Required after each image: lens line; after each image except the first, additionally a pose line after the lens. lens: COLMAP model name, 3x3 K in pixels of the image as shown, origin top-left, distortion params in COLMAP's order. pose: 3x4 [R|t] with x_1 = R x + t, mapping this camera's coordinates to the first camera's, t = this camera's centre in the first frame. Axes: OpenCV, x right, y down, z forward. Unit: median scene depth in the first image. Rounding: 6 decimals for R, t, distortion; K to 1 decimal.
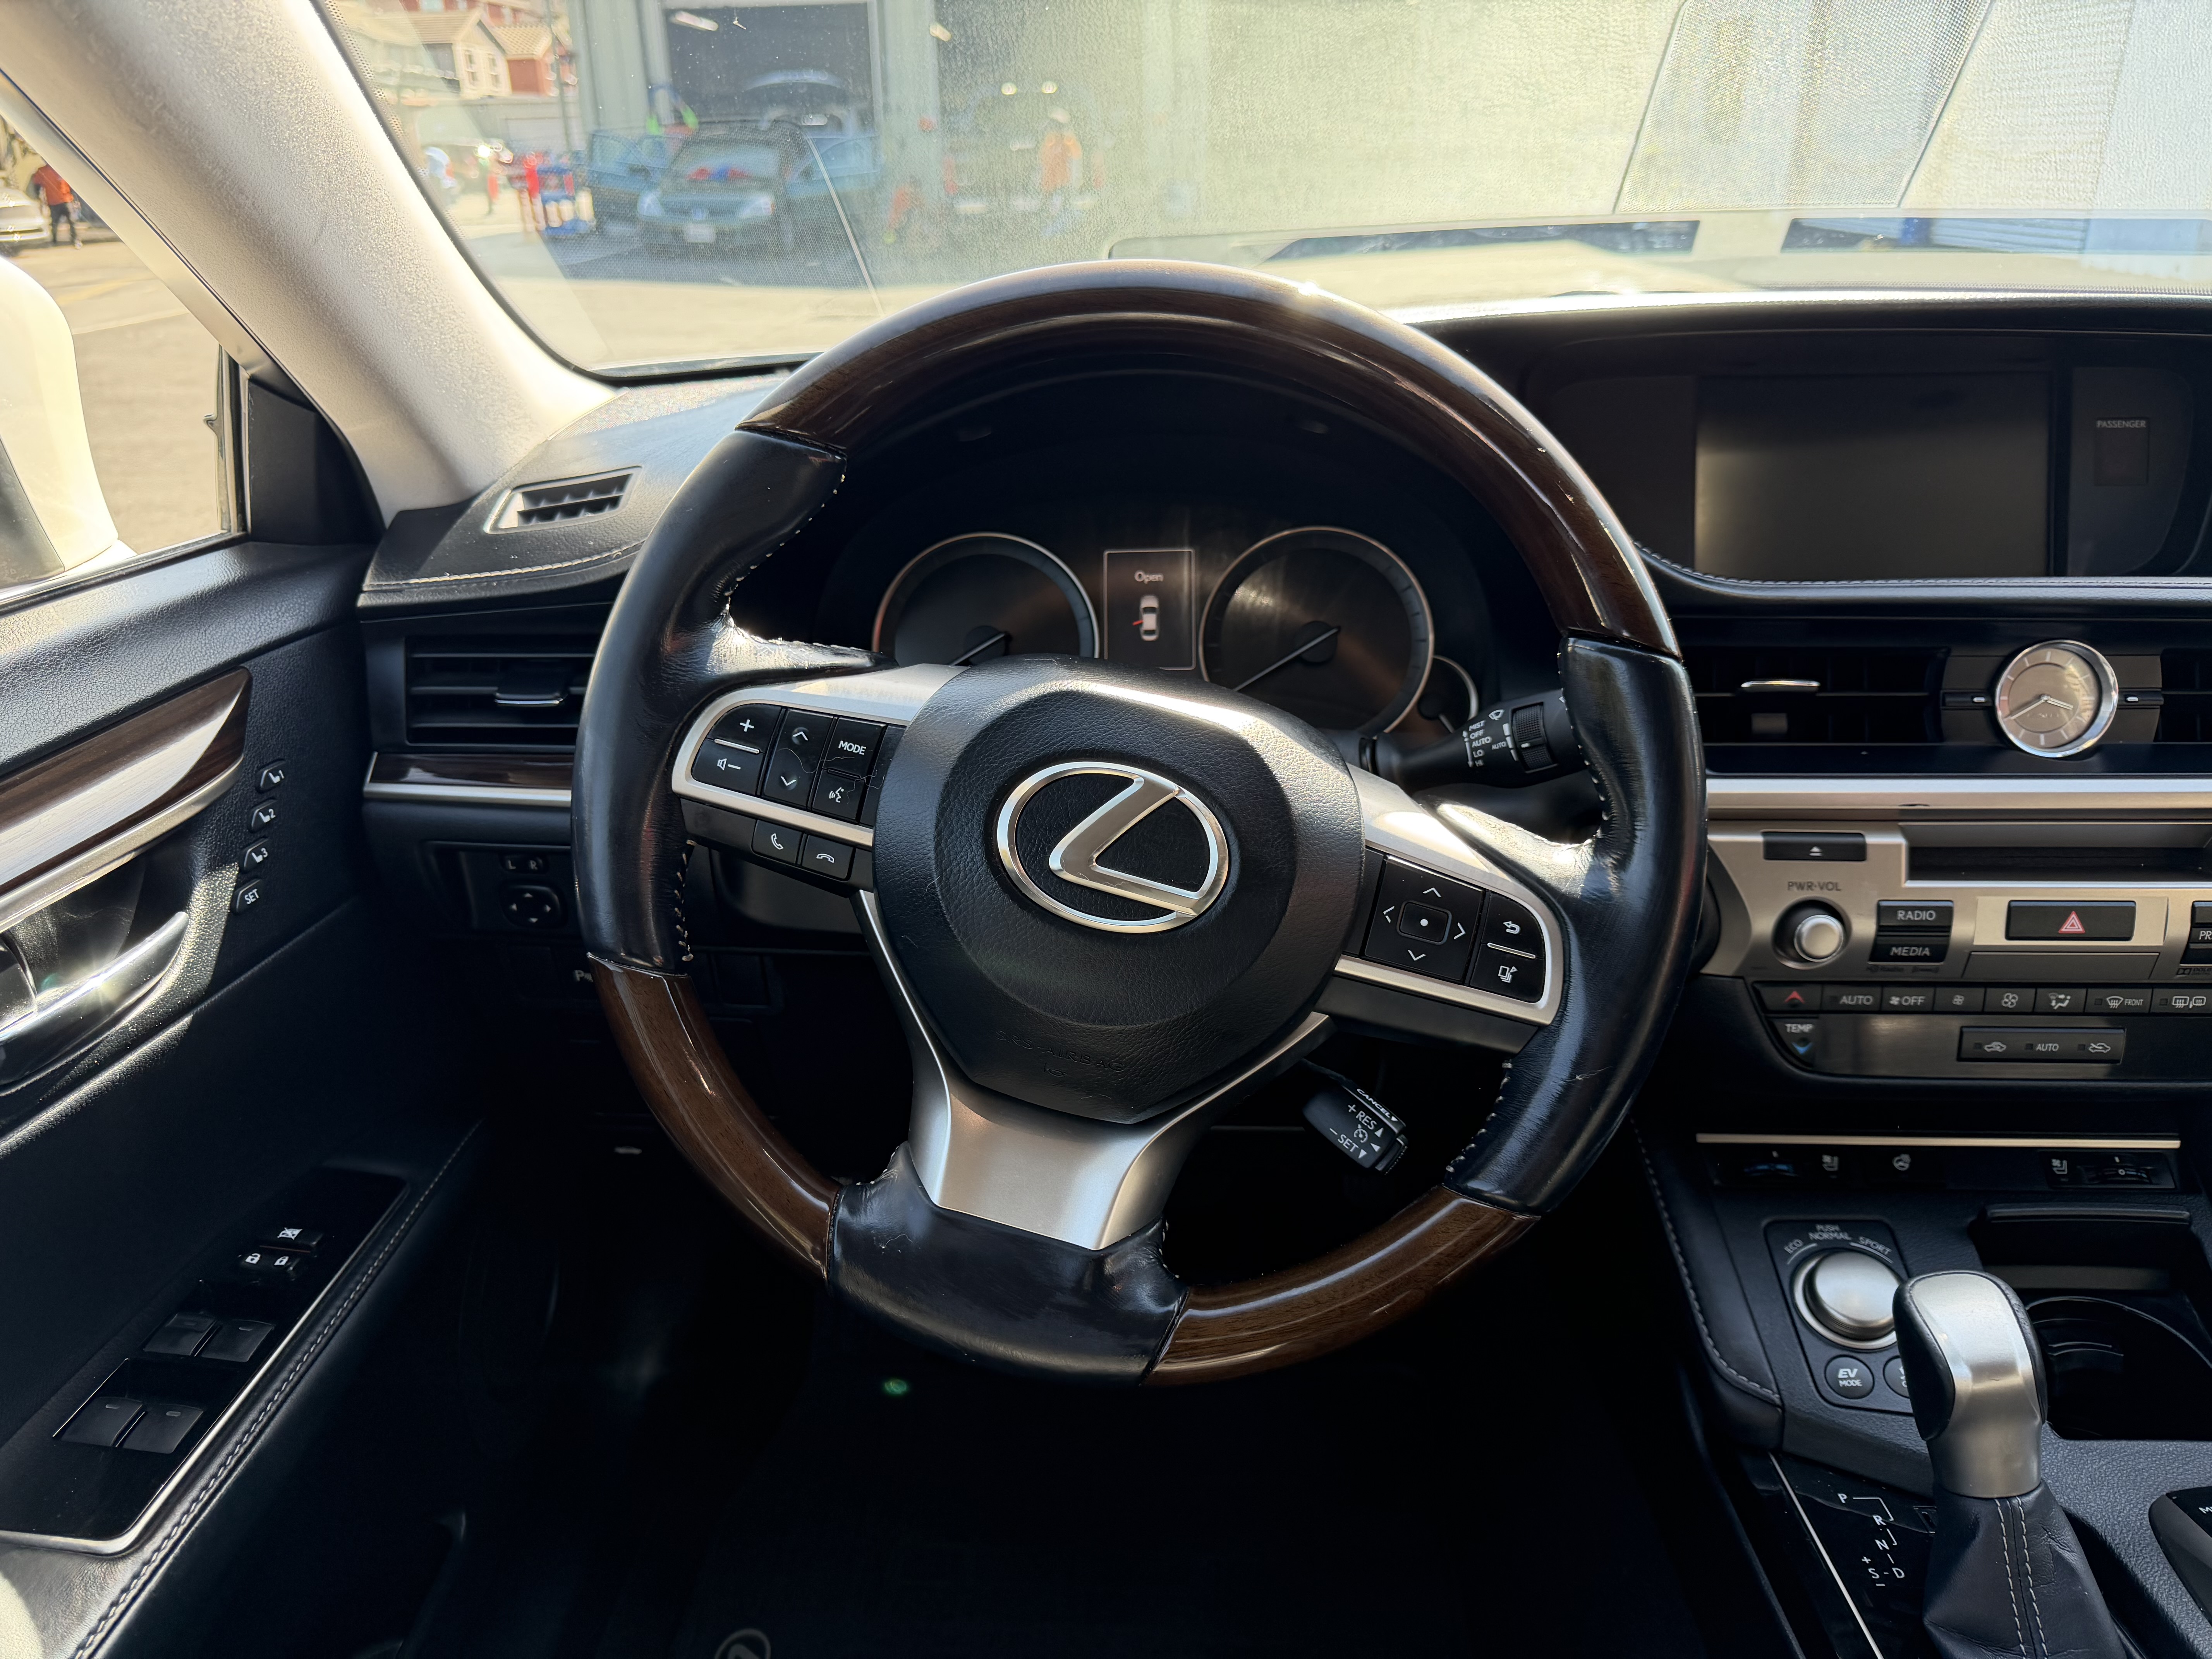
lens RADIAL K [[1584.7, 0, 1106.0], [0, 1584.7, 829.5], [0, 0, 1]] dist [0.121777, -0.178735]
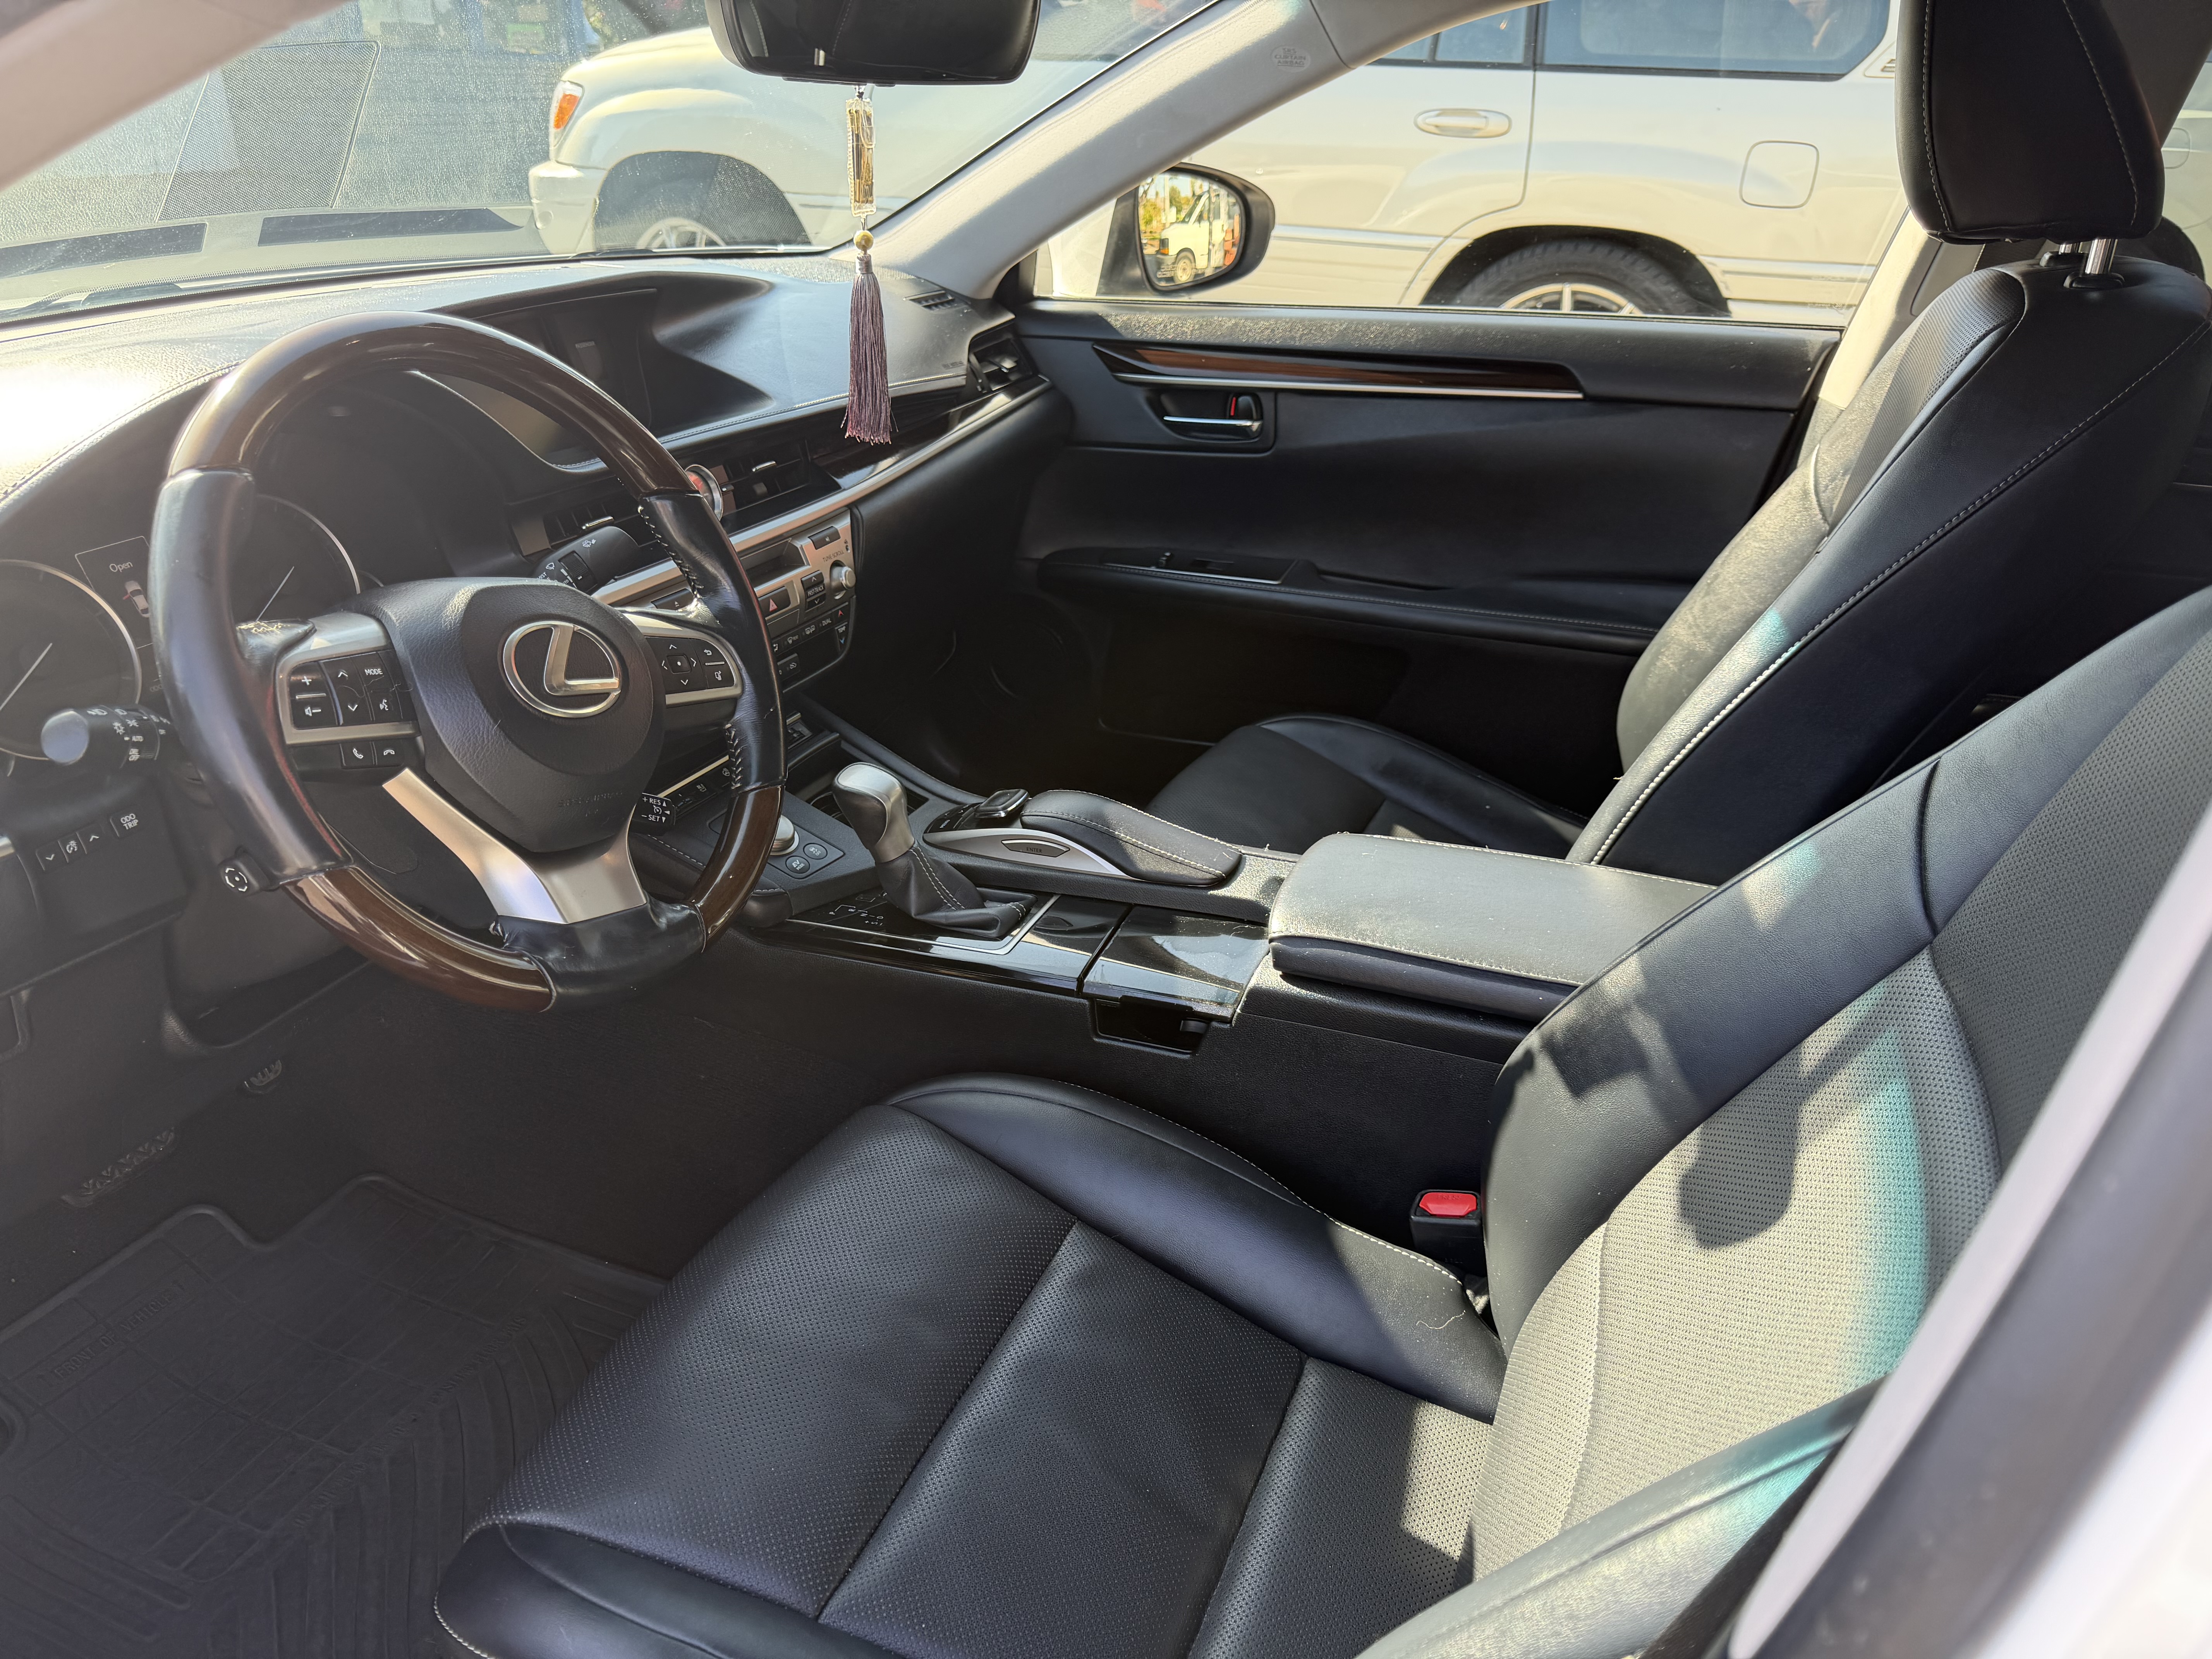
lens RADIAL K [[1544.7, 0, 1106.0], [0, 1544.7, 829.5], [0, 0, 1]] dist [-0.002686, -0.167574]
pose [[0.343461, -0.378482, 0.859526, -1.088650], [0.327880, 0.905938, 0.267900, -0.070903], [-0.880073, 0.189809, 0.435252, -0.120019]]
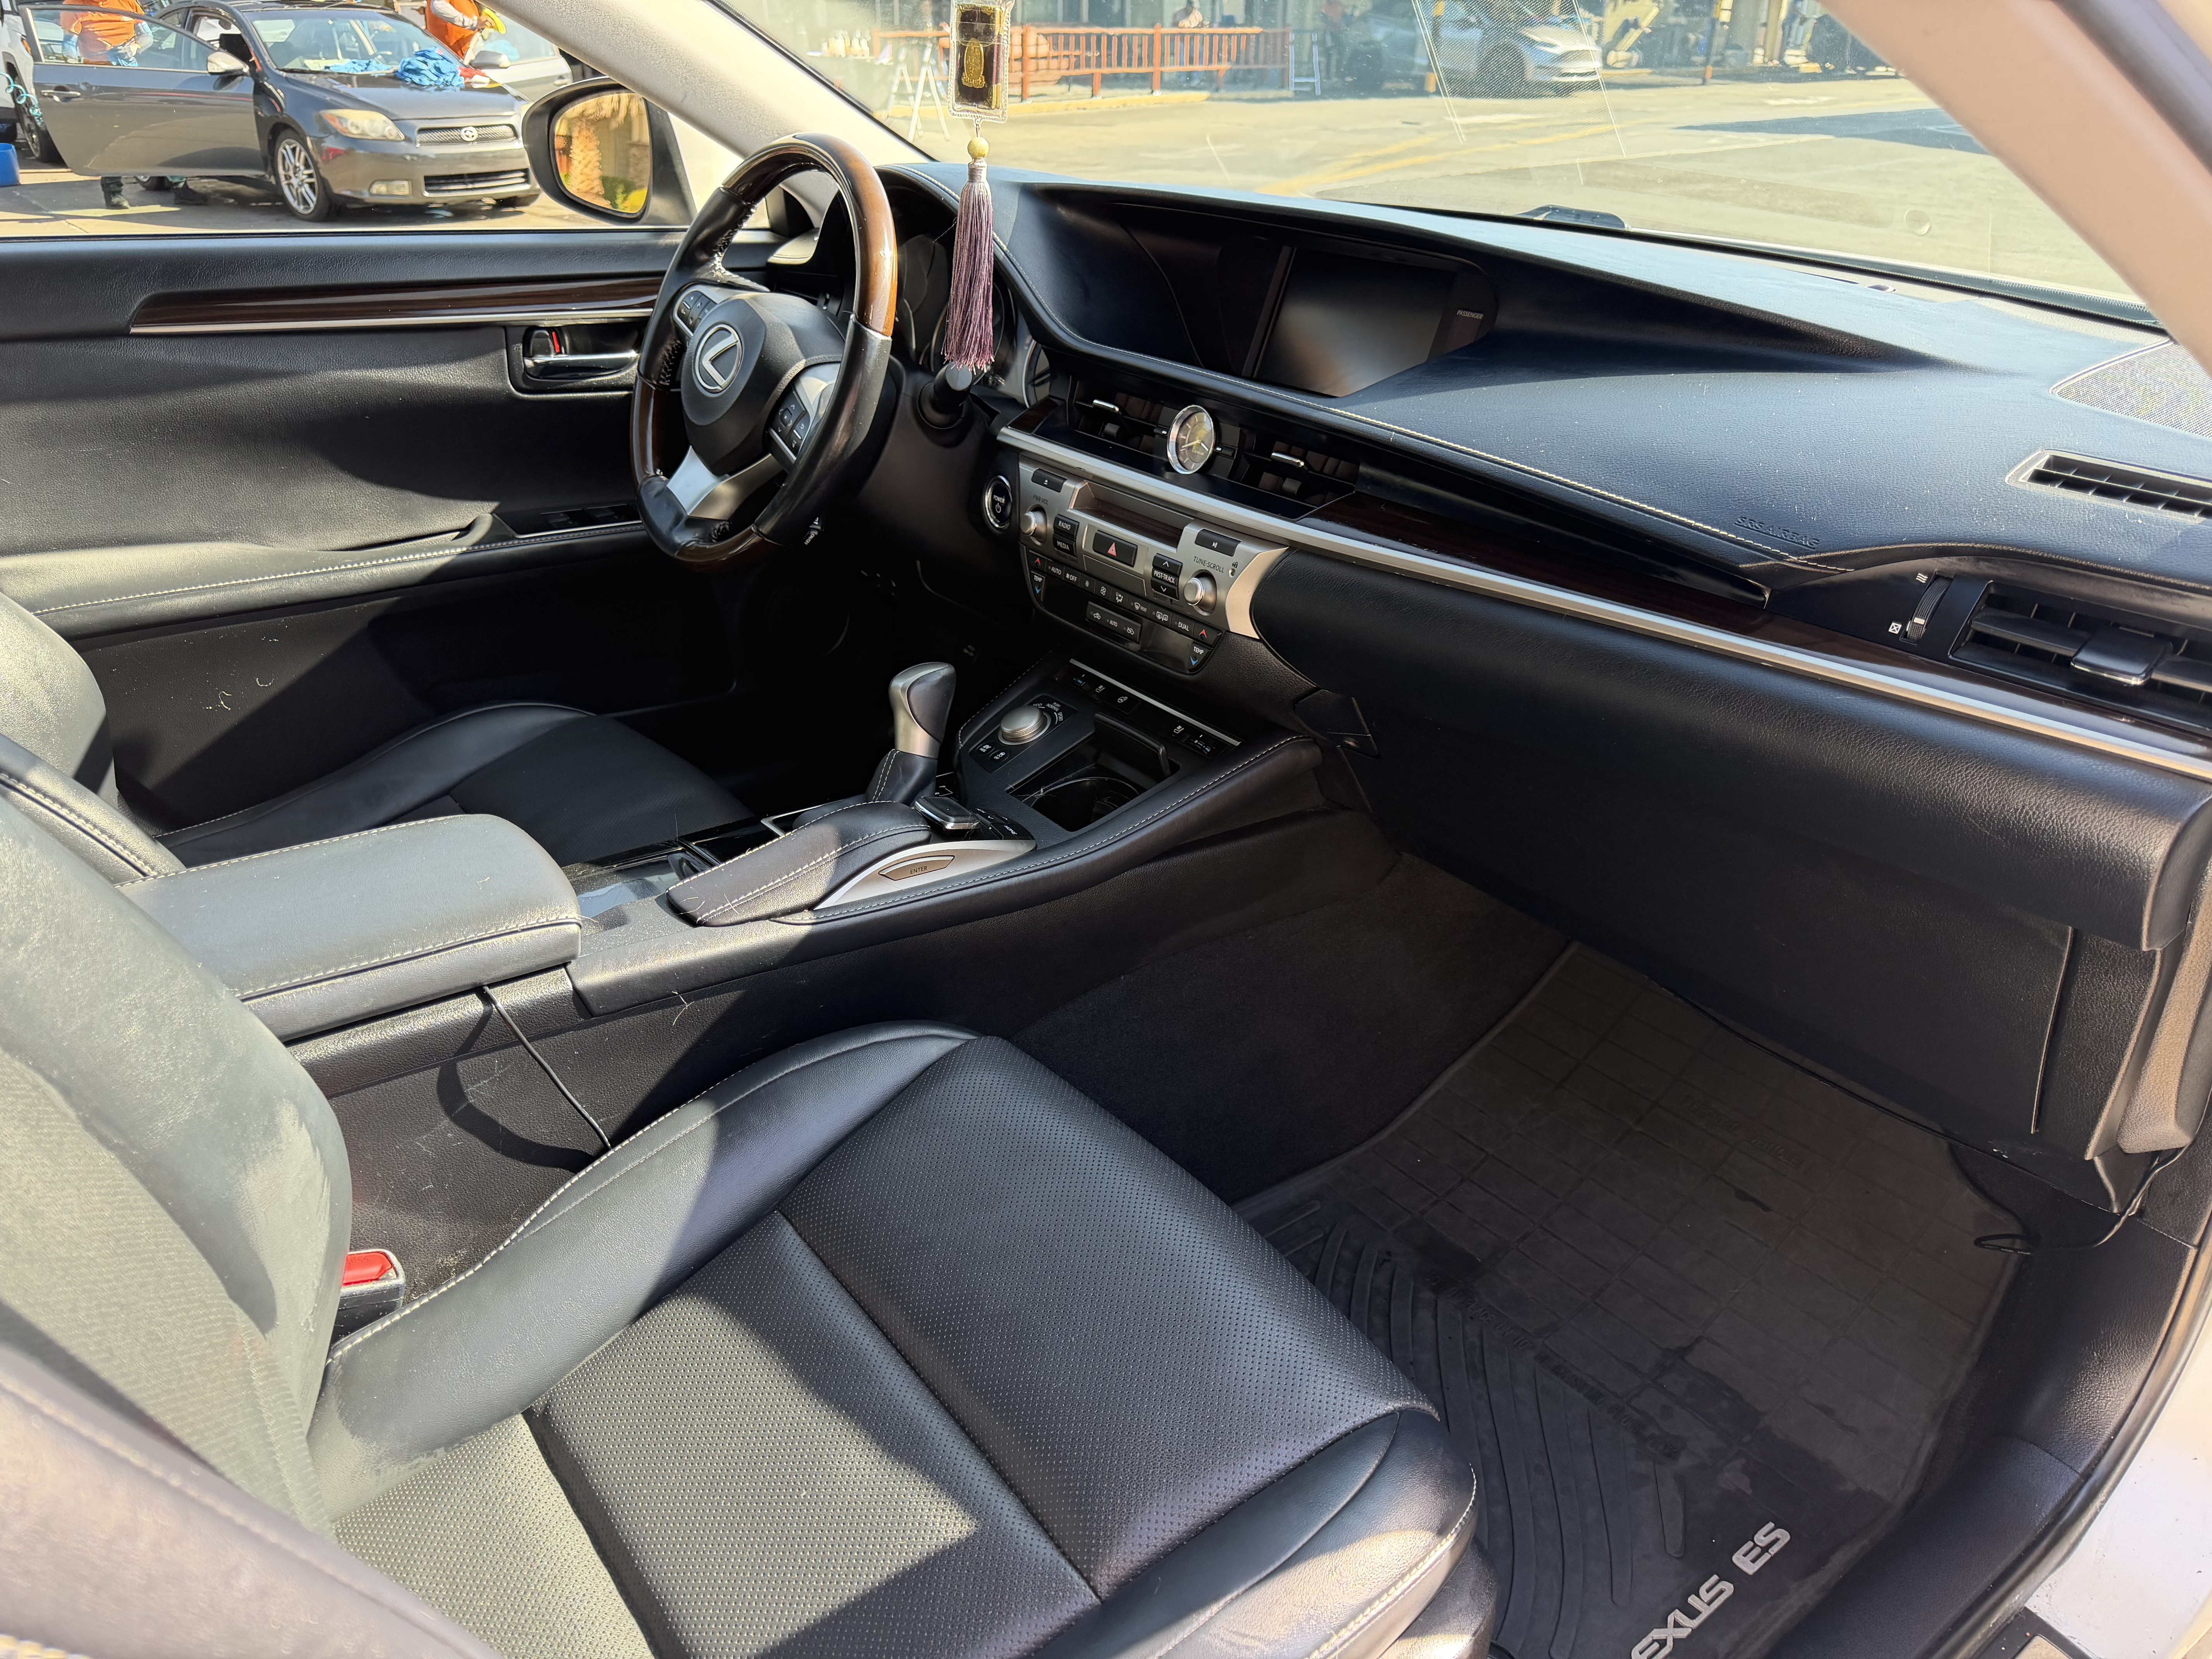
lens RADIAL K [[1584.7, 0, 1106.0], [0, 1584.7, 829.5], [0, 0, 1]] dist [0.121777, -0.178735]
pose [[0.627278, 0.371983, -0.684215, 2.252739], [-0.326028, 0.923293, 0.203064, -0.016064], [0.707268, 0.095696, 0.700439, -0.304720]]
